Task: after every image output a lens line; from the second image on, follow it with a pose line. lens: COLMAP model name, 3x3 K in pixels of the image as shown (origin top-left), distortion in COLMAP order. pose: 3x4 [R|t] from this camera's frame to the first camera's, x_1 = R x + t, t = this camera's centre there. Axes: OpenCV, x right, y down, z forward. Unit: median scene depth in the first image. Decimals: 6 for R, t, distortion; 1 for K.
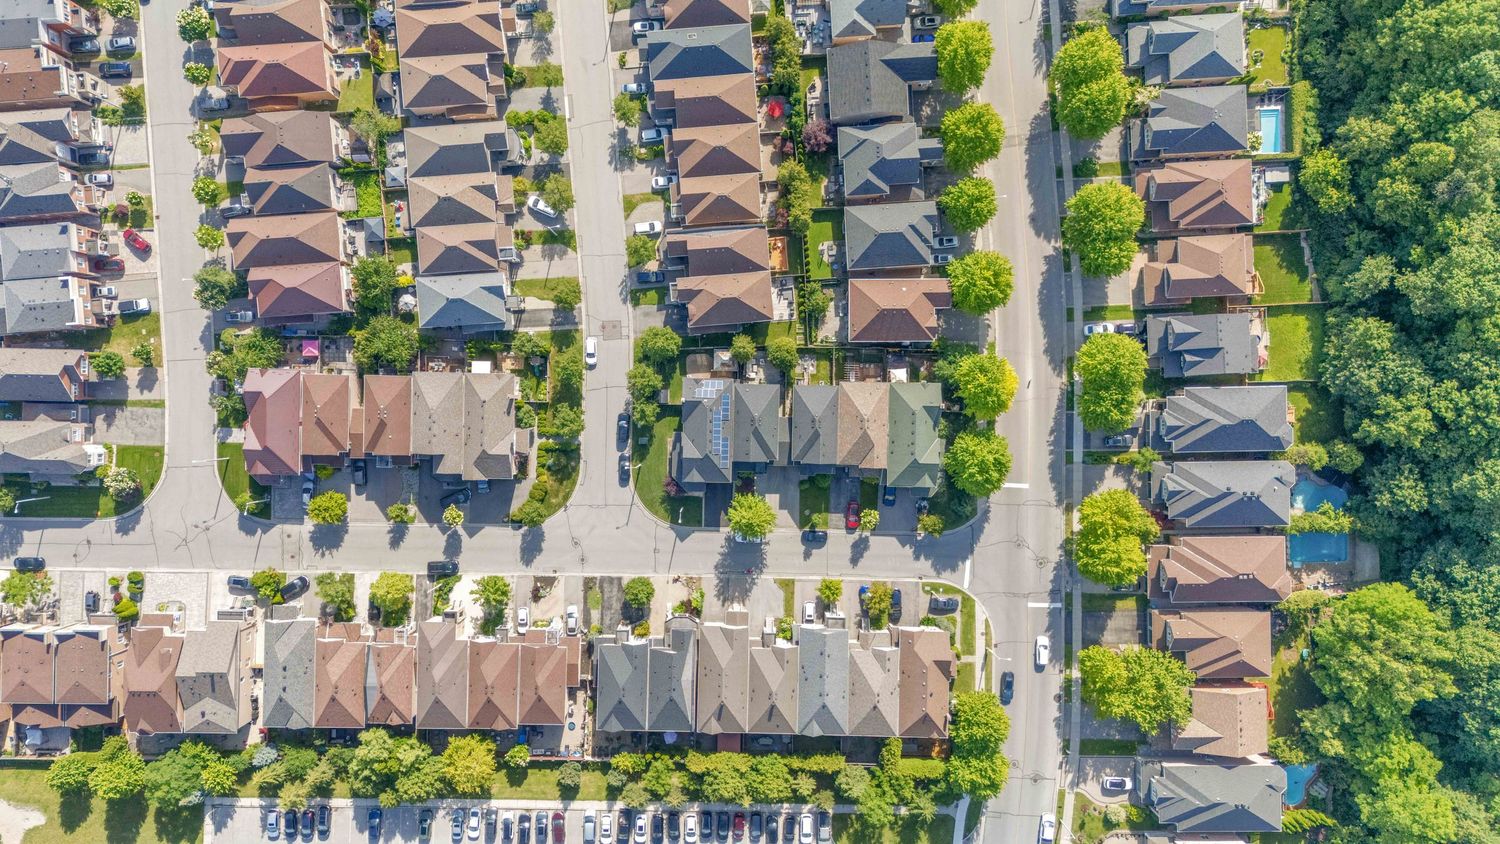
lens RADIAL K [[1092.9, 0, 752.5], [0, 1092.9, 423.2], [0, 0, 1]] dist [0.053547, -0.055855]
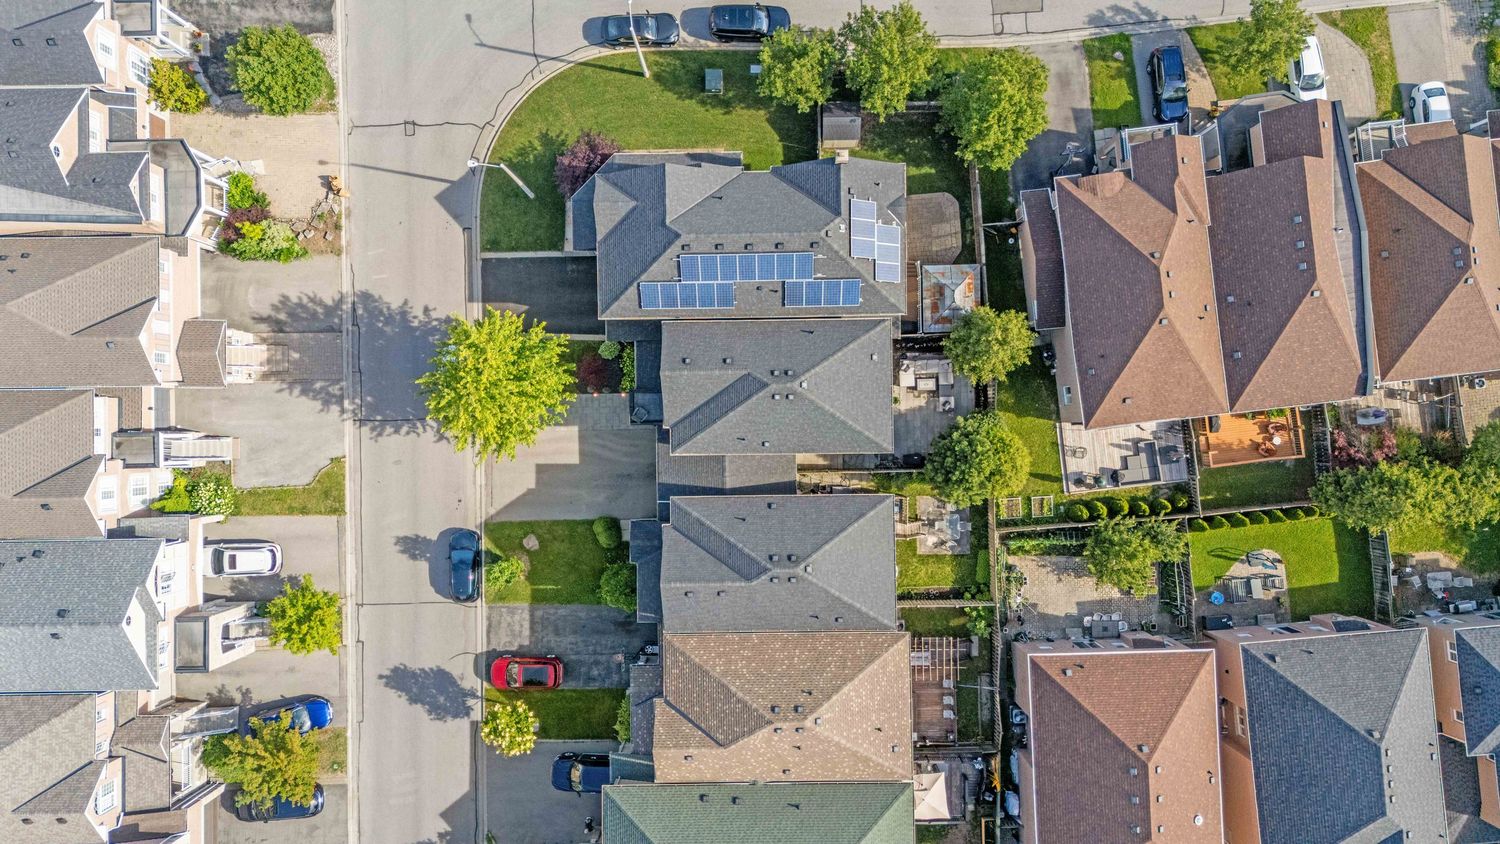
lens RADIAL K [[1092.9, 0, 750.4], [0, 1092.9, 421.9], [0, 0, 1]] dist [0.053547, -0.055855]
pose [[0.034202, 0.999309, -0.014533, 0.018146], [-0.999401, 0.034122, -0.005709, 0.010369], [-0.005209, 0.014720, 0.999878, 0.644551]]
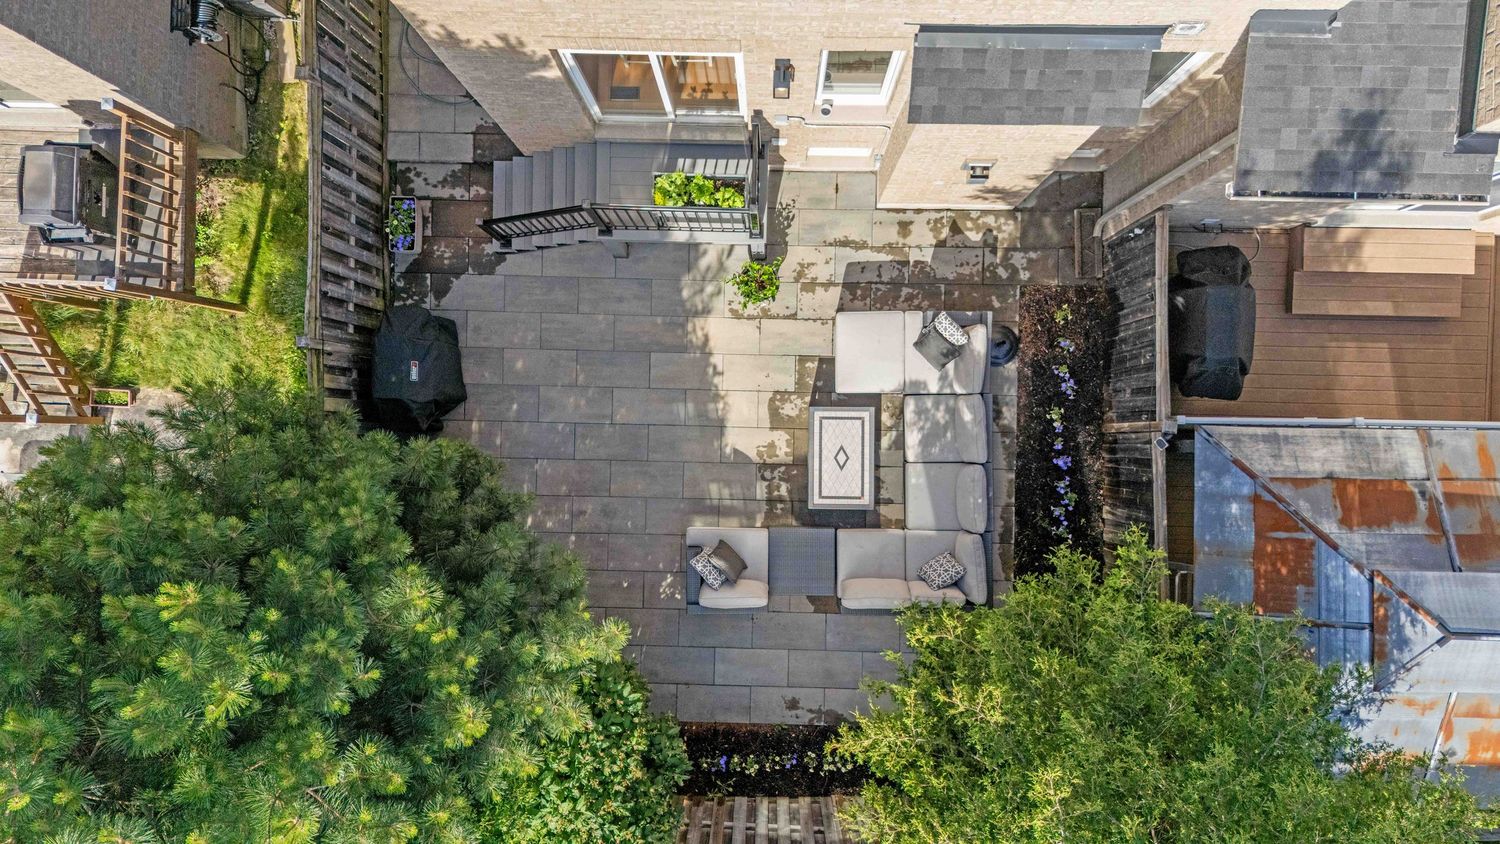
lens RADIAL K [[1092.9, 0, 748.4], [0, 1092.9, 425.6], [0, 0, 1]] dist [0.053547, -0.055855]
pose [[-0.999956, -0.002473, 0.009027, 0.007429], [0.002433, -0.999987, -0.004419, -0.047965], [0.009038, -0.004396, 0.999949, 0.940715]]
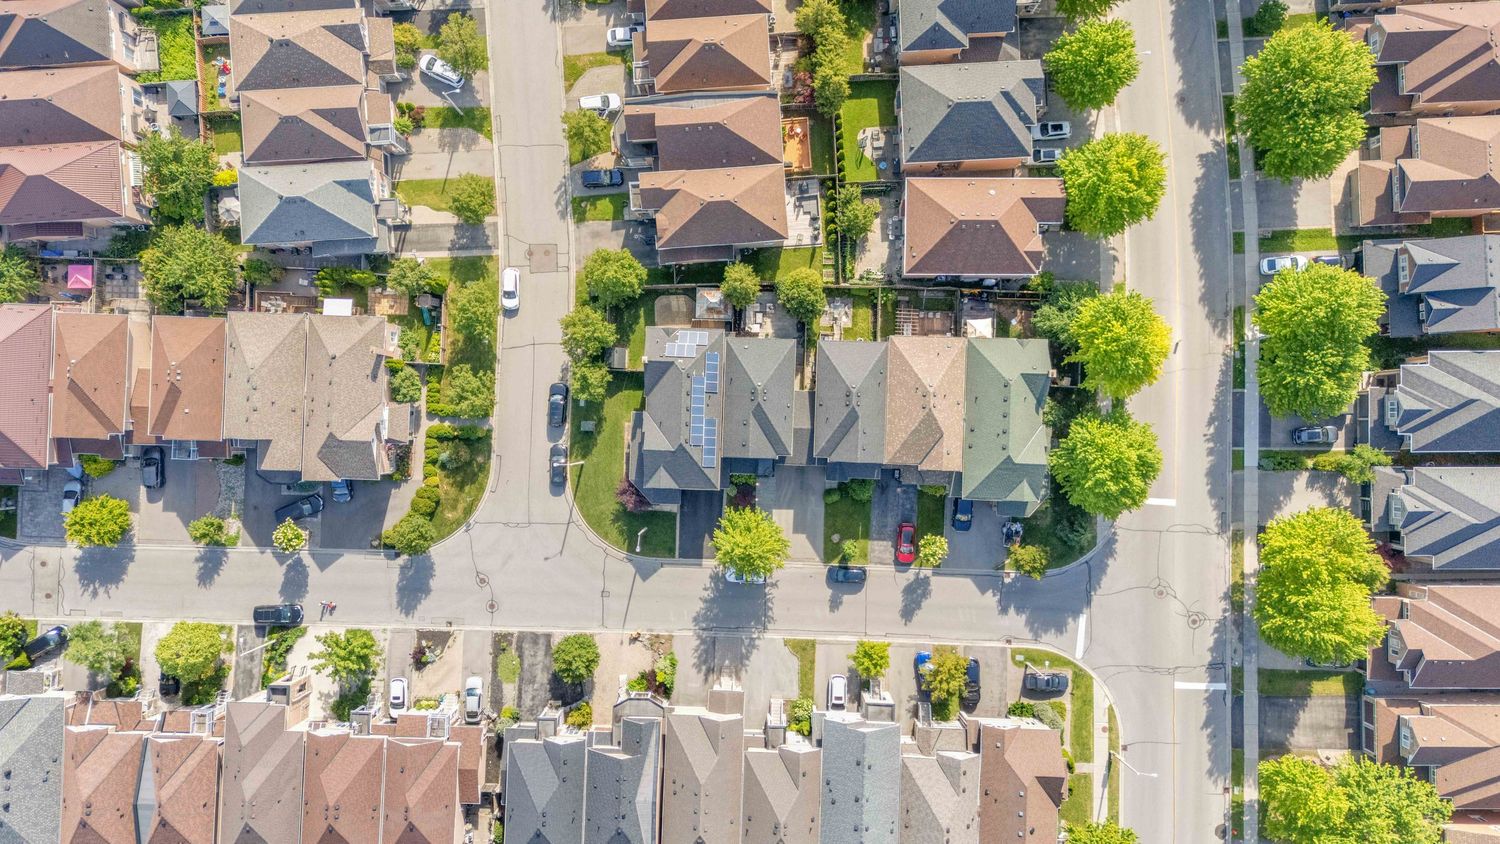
lens RADIAL K [[1092.9, 0, 750.4], [0, 1092.9, 423.9], [0, 0, 1]] dist [0.053547, -0.055855]
pose [[0.999847, 0.012253, -0.012467, 0.006203], [-0.012552, 0.999630, -0.024113, 0.029857], [0.012167, 0.024266, 0.999631, 0.345565]]
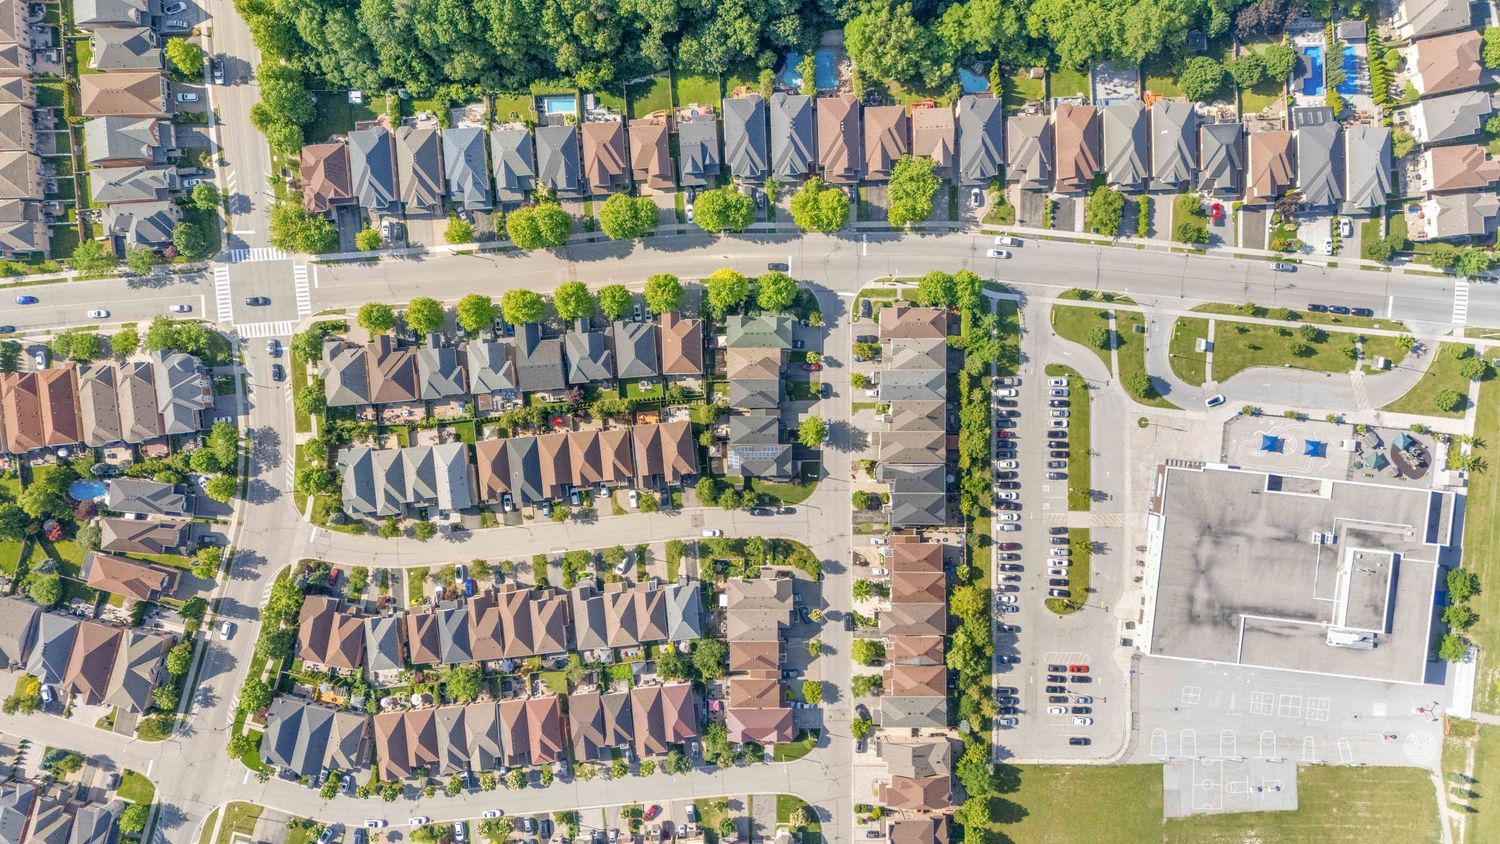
lens RADIAL K [[1092.9, 0, 757.6], [0, 1092.9, 421.0], [0, 0, 1]] dist [0.053547, -0.055855]
pose [[-0.022110, -0.999255, -0.031619, 0.065913], [0.999755, -0.022060, -0.001955, 0.008239], [0.001256, -0.031655, 0.999498, -0.595074]]
